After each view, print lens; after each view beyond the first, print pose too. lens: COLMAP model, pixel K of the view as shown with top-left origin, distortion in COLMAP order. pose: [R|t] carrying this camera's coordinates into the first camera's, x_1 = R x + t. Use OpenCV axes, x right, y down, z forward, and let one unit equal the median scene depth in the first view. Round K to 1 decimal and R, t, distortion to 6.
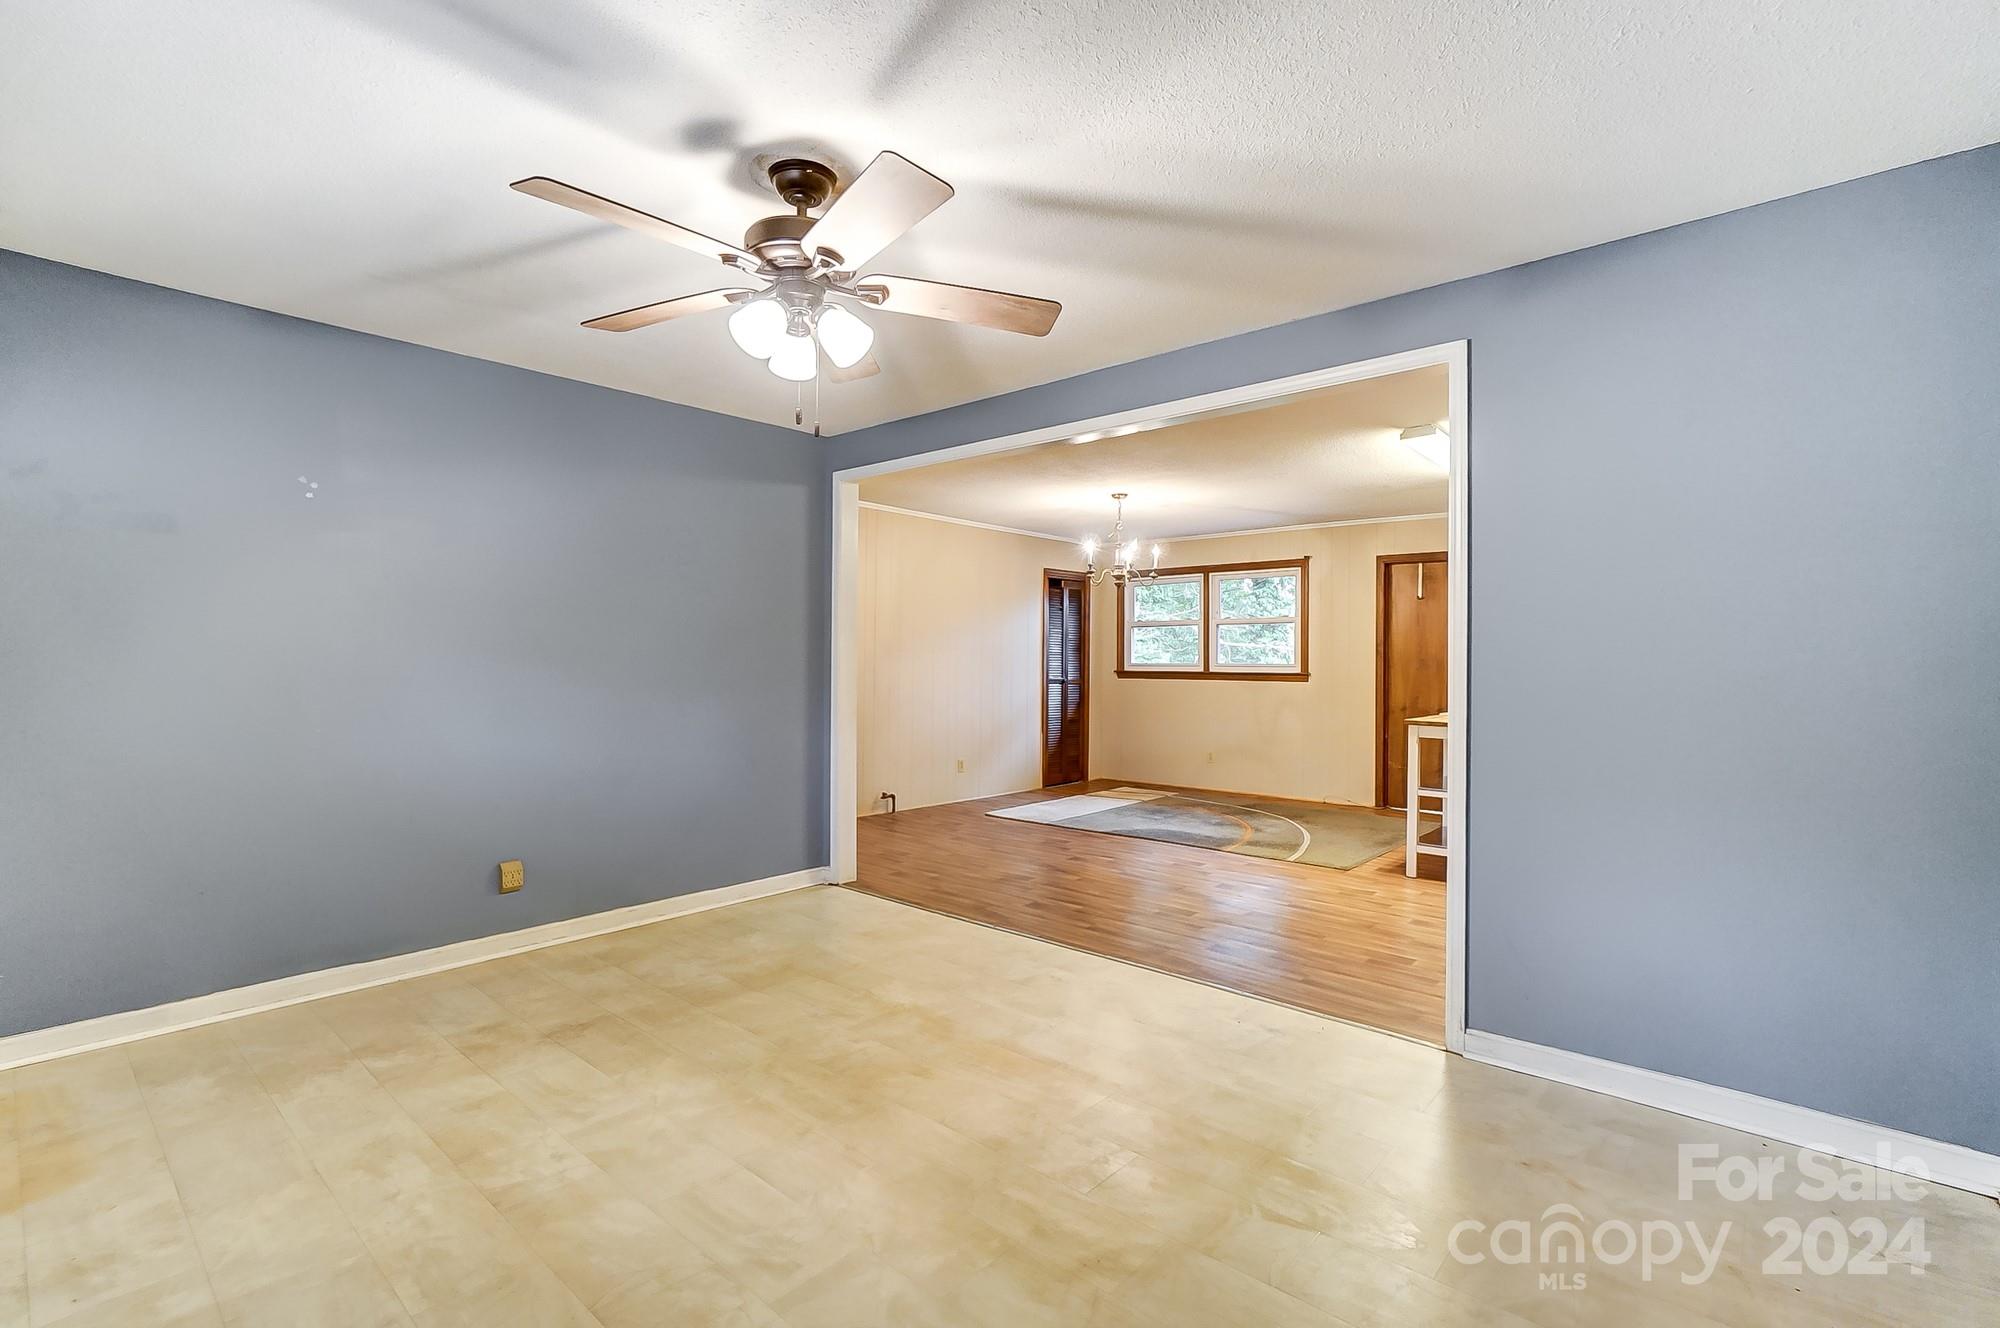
lens RADIAL K [[908.7, 0, 1009.6], [0, 908.7, 658.6], [0, 0, 1]] dist [-0.013932, -0.000043]
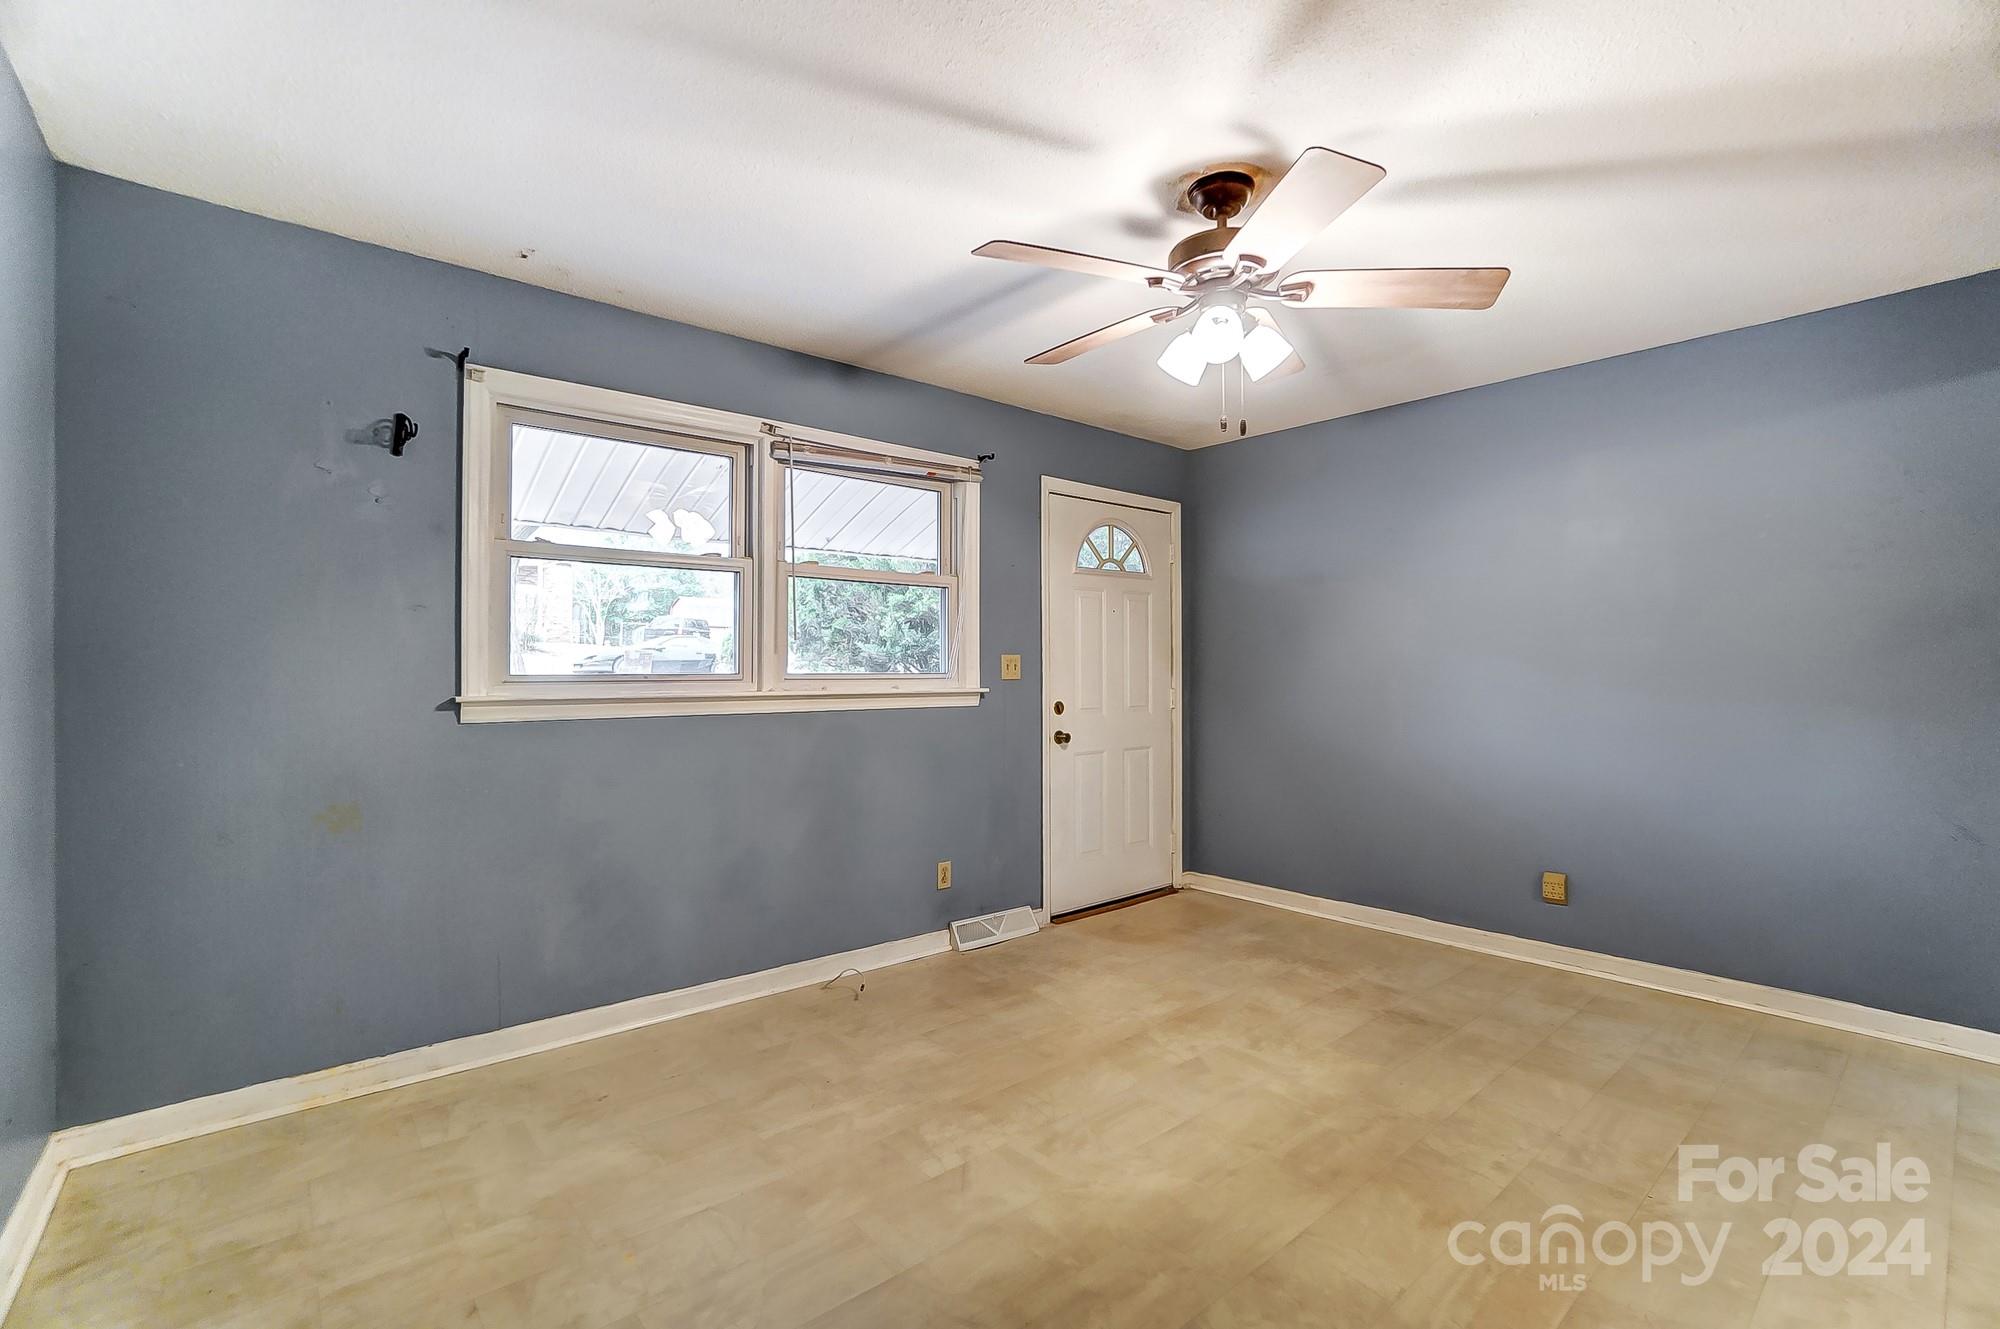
lens RADIAL K [[890.8, 0, 1001.8], [0, 890.8, 668.0], [0, 0, 1]] dist [-0.060194, 0.000256]
pose [[-0.157588, -0.004665, -0.987494, 0.234213], [-0.000929, 0.999989, -0.004576, 0.003381], [0.987504, 0.000196, -0.157591, 0.274336]]
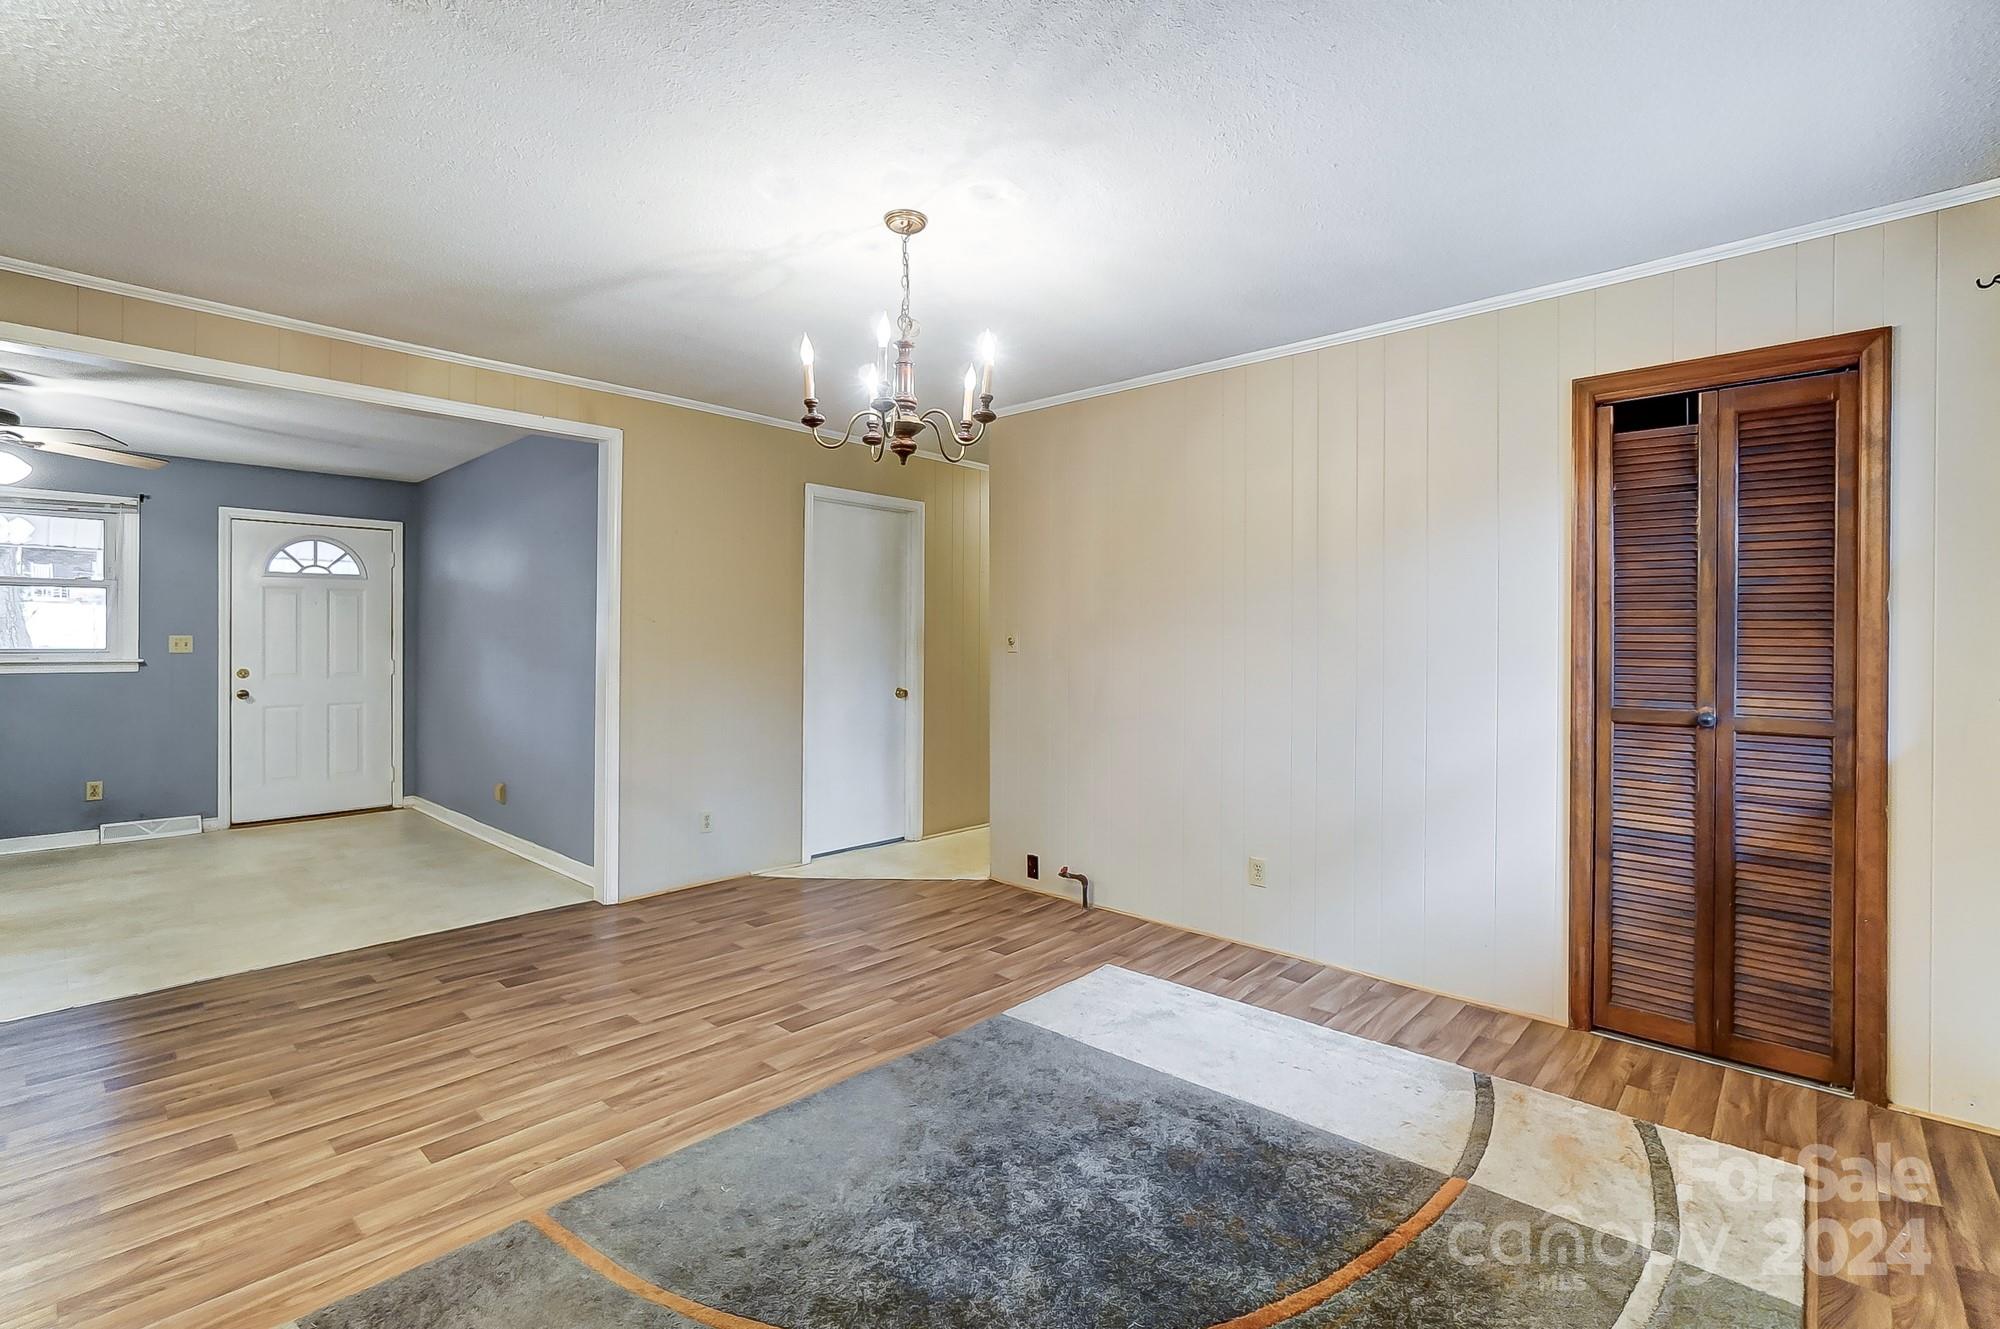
lens RADIAL K [[897.6, 0, 998.6], [0, 897.6, 648.1], [0, 0, 1]] dist [-0.015270, 0.006264]
pose [[-0.025608, -0.000591, -0.999672, 0.452139], [-0.003466, 0.999994, -0.000503, 0.001388], [0.999666, 0.003452, -0.025610, 0.948451]]
